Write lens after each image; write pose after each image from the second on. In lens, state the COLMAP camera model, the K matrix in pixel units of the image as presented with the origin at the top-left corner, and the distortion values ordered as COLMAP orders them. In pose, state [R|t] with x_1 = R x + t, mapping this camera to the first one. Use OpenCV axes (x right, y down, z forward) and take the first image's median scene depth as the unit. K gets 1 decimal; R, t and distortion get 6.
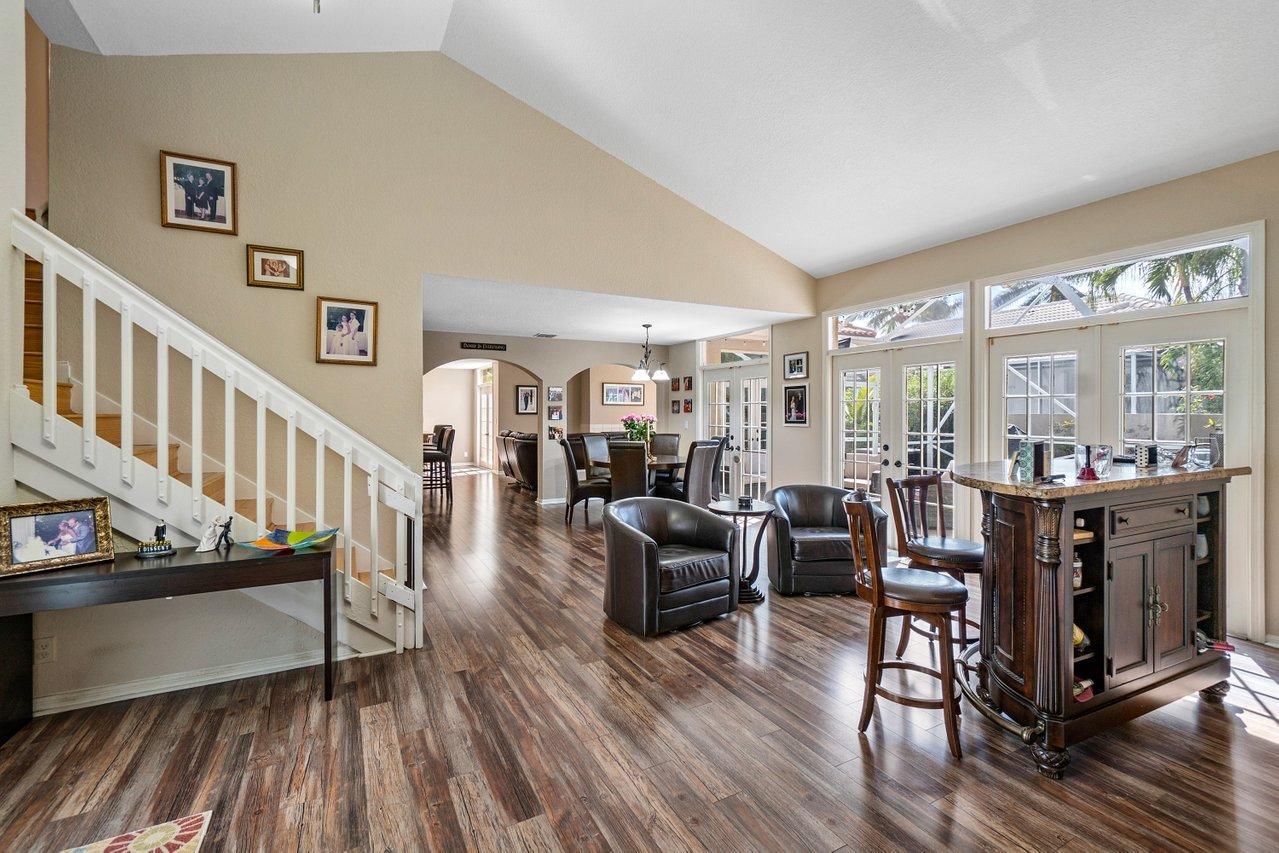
lens RADIAL K [[597.8, 0, 633.9], [0, 597.8, 417.8], [0, 0, 1]] dist [-0.001371, 0.000182]
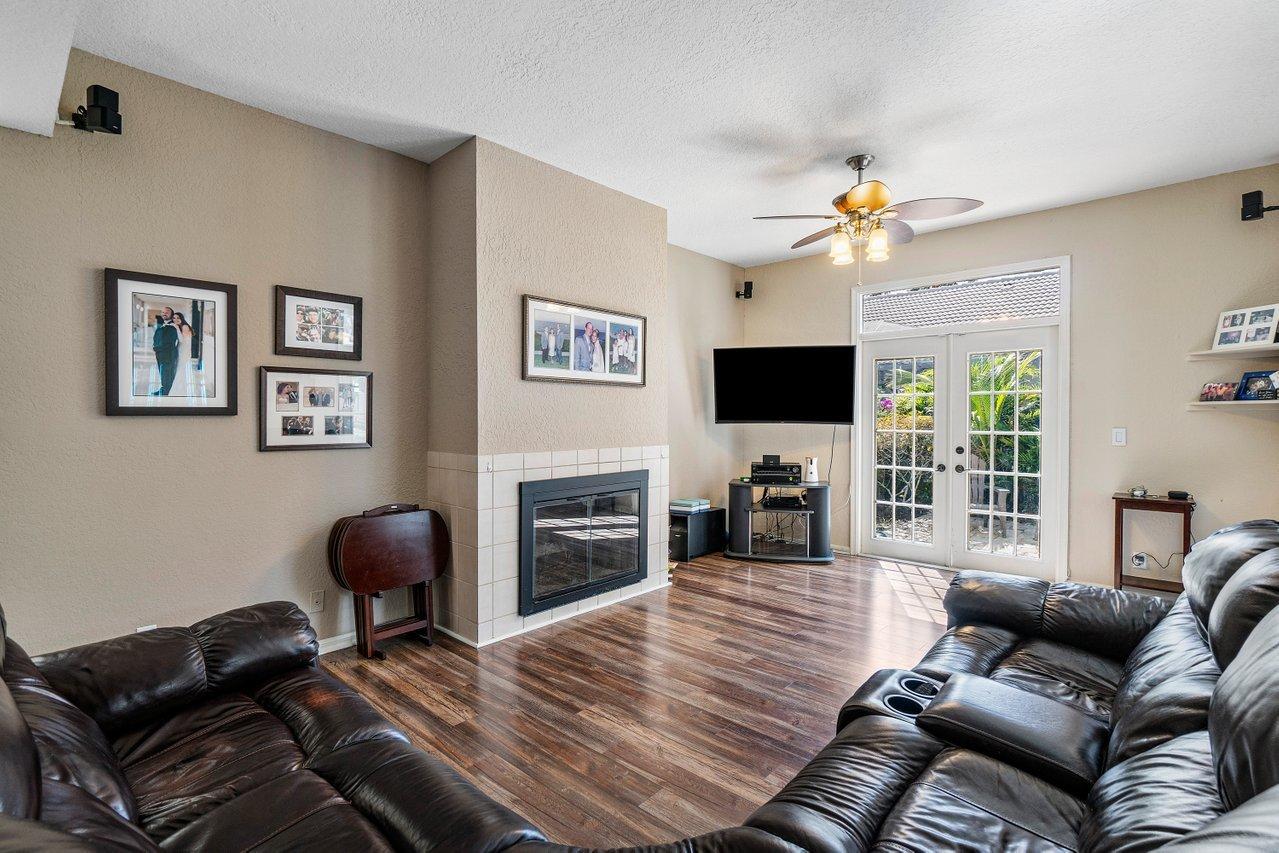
lens RADIAL K [[597.8, 0, 633.9], [0, 597.8, 417.8], [0, 0, 1]] dist [-0.001371, 0.000182]
pose [[0.933472, -0.003552, 0.358632, -0.141018], [0.006907, 0.999944, -0.008075, -0.002780], [-0.358583, 0.010015, 0.933444, 1.021664]]
